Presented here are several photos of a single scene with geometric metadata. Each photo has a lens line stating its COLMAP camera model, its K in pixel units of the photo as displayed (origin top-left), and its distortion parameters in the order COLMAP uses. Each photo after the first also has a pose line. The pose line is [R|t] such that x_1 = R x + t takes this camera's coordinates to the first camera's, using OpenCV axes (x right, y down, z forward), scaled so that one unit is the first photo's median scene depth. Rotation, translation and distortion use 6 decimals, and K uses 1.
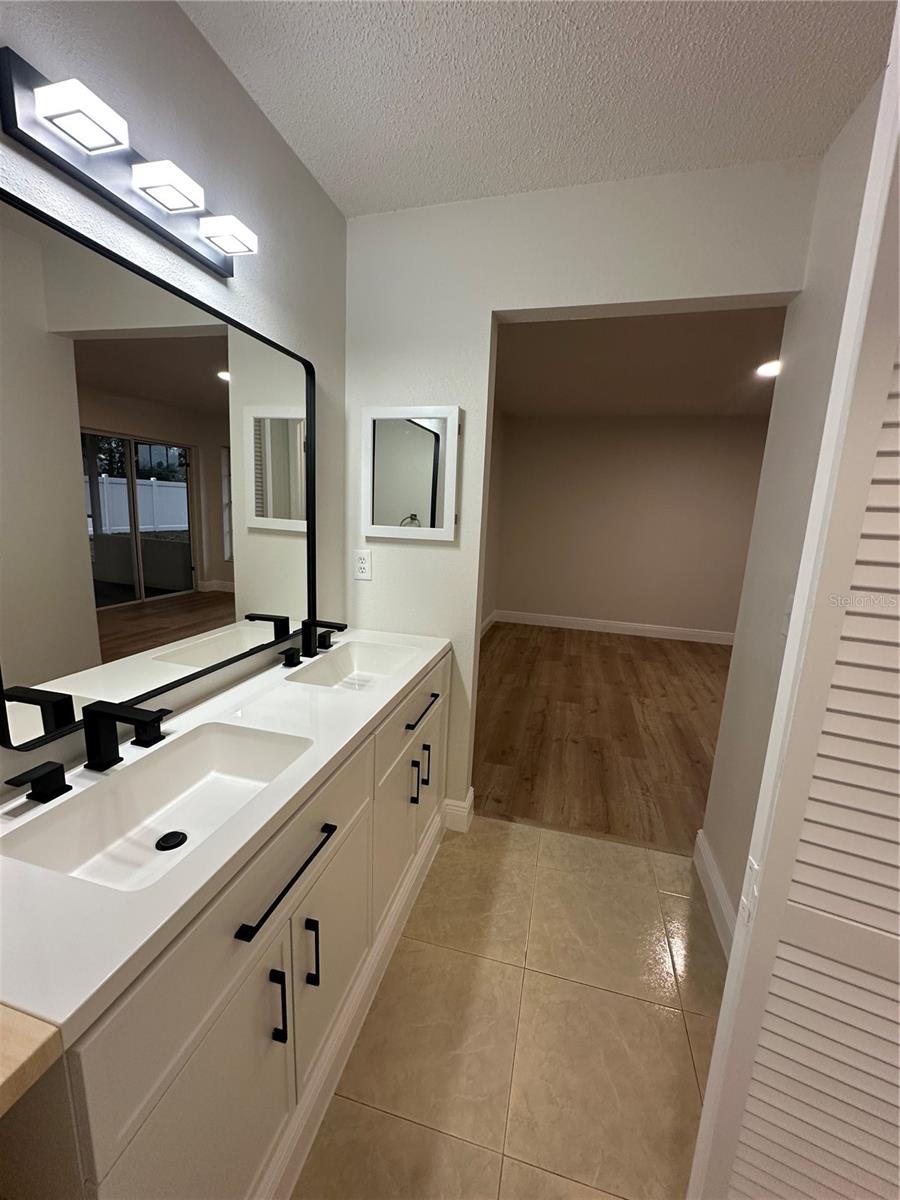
lens RADIAL K [[477.7, 0, 450.0], [0, 477.7, 600.0], [0, 0, 1]] dist [-0.001464, -0.000161]
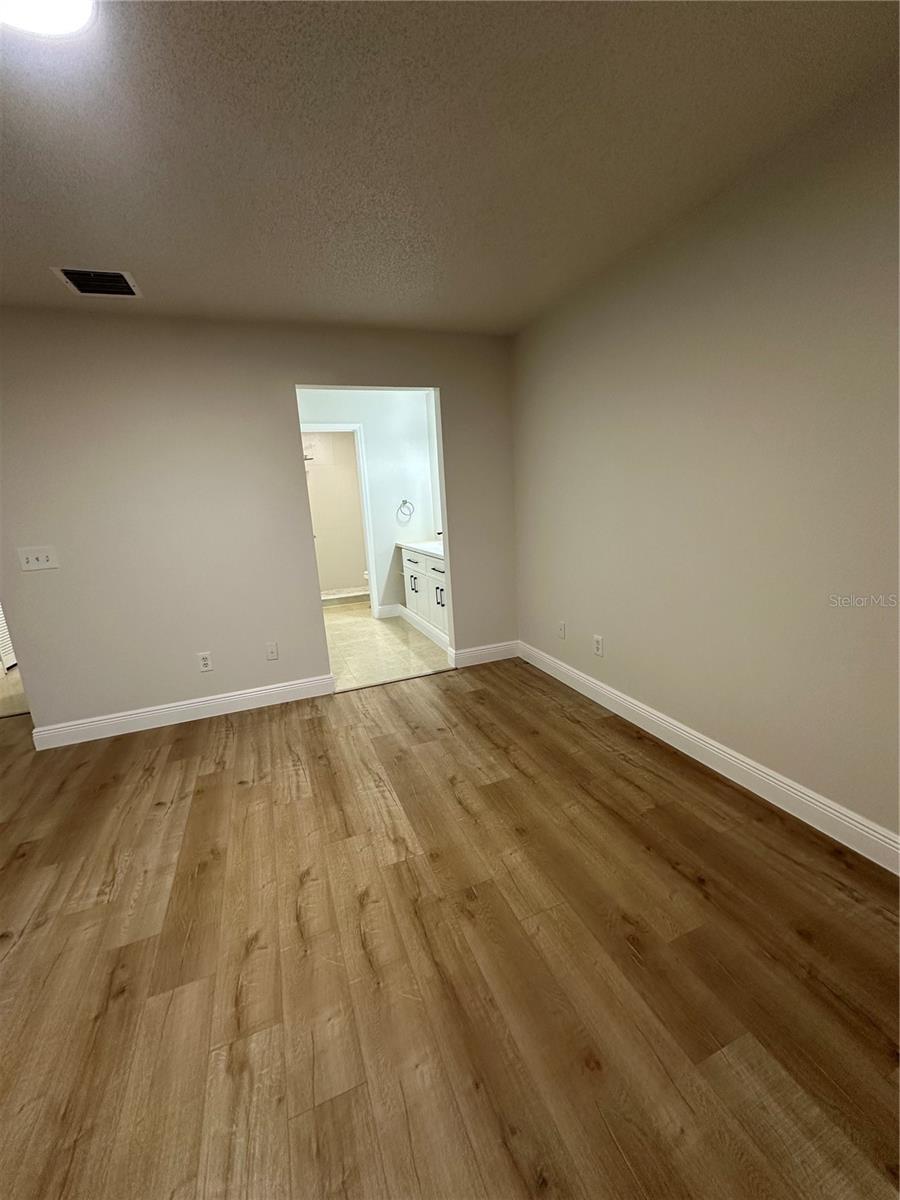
lens RADIAL K [[477.7, 0, 450.0], [0, 477.7, 600.0], [0, 0, 1]] dist [-0.001464, -0.000161]
pose [[-0.805197, 0.133856, -0.577703, 0.778099], [-0.087331, 0.936803, 0.338782, -0.276609], [0.586542, 0.323237, -0.742621, 1.666190]]
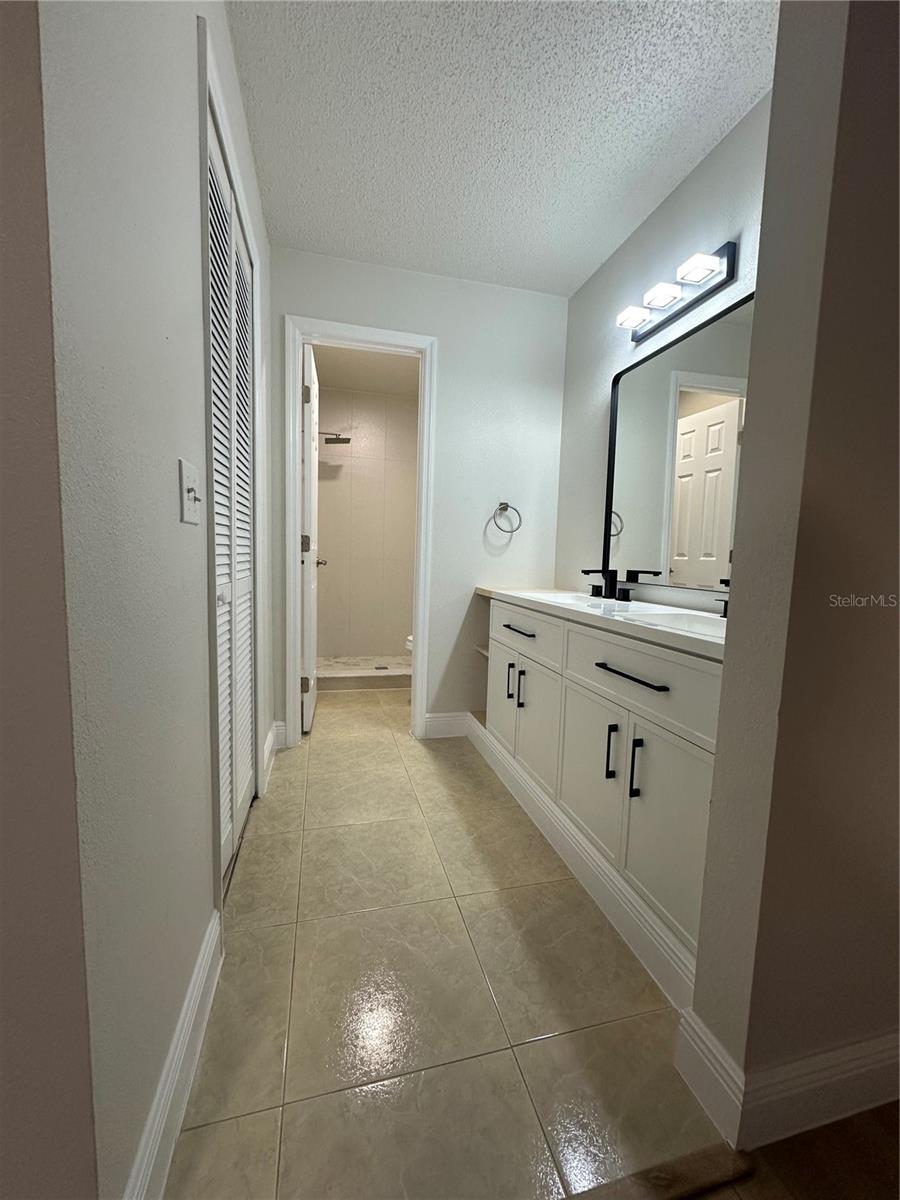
lens RADIAL K [[477.7, 0, 450.0], [0, 477.7, 600.0], [0, 0, 1]] dist [-0.001464, -0.000161]
pose [[-0.868987, -0.021554, -0.494366, 0.333505], [-0.159103, 0.958172, 0.237892, -0.019619], [0.468560, 0.285380, -0.836068, 0.828546]]
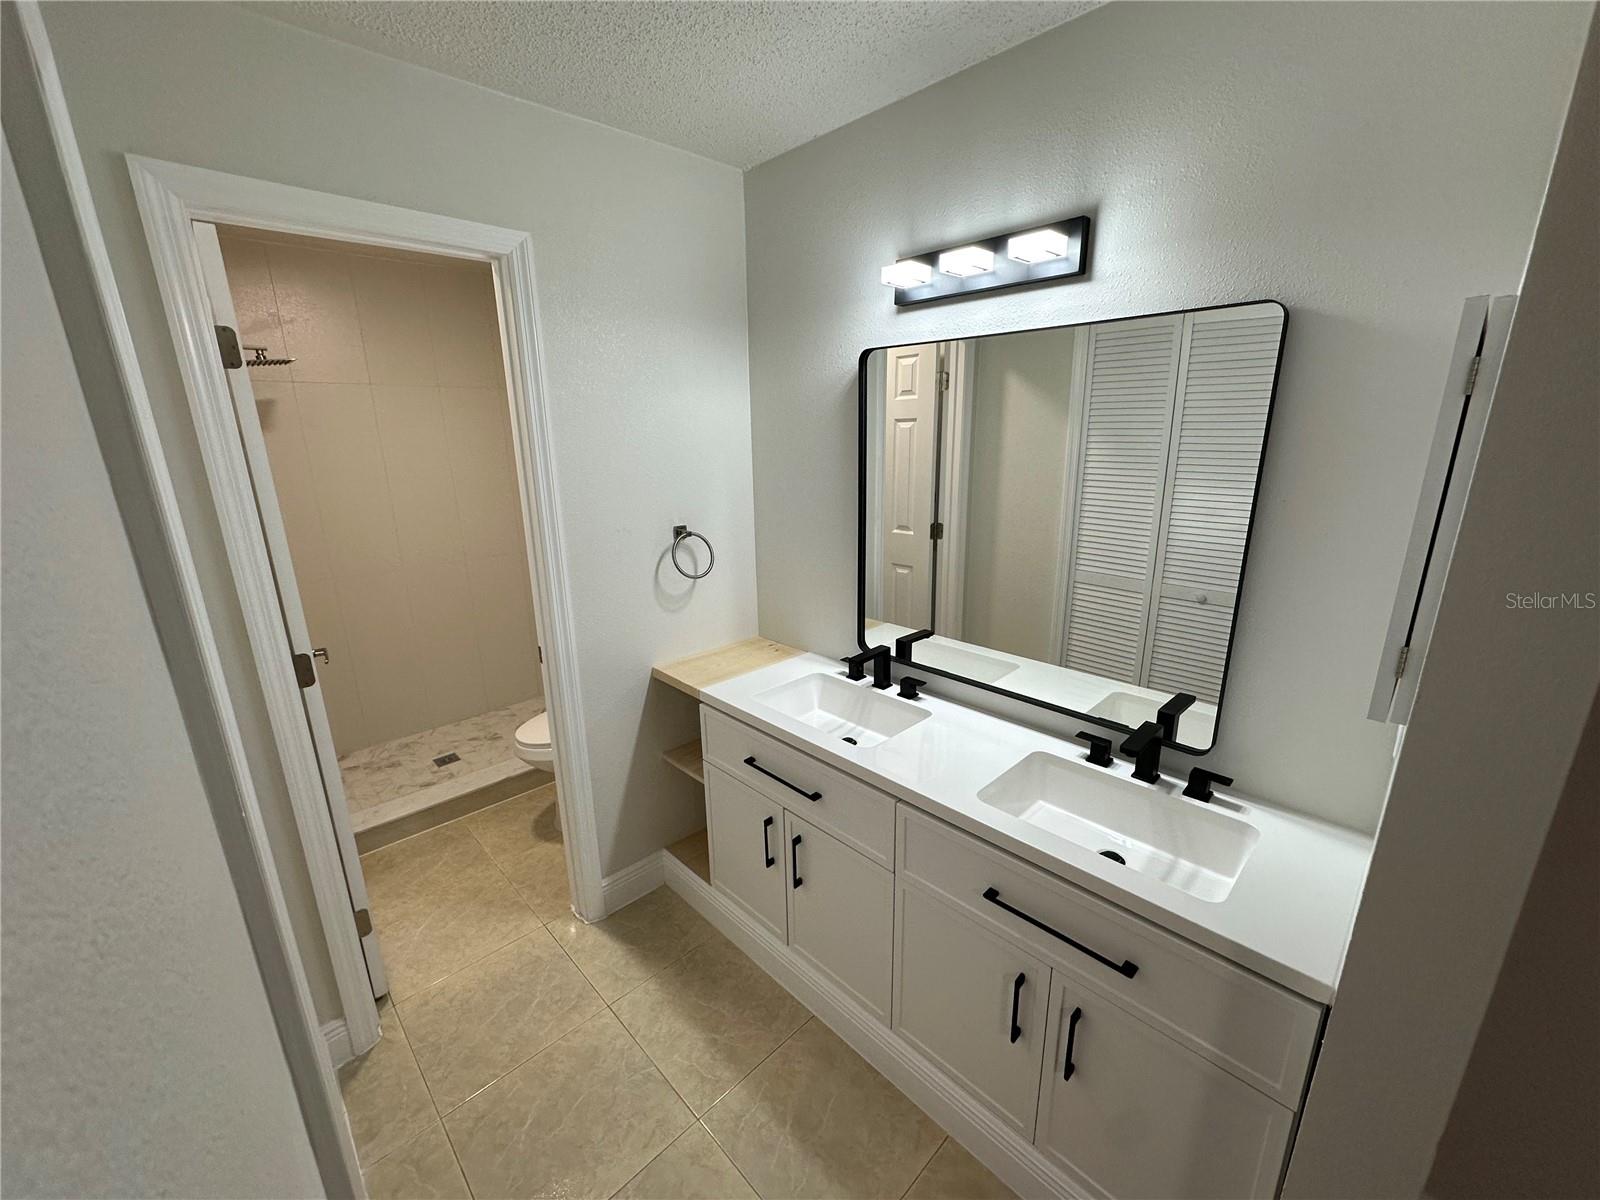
lens RADIAL K [[636.9, 0, 800.0], [0, 636.9, 600.0], [0, 0, 1]] dist [-0.001464, -0.000161]
pose [[-0.517219, 0.189708, -0.834563, 0.359865], [-0.169009, 0.933282, 0.316891, -0.174816], [0.839000, 0.304951, -0.450649, 0.538445]]
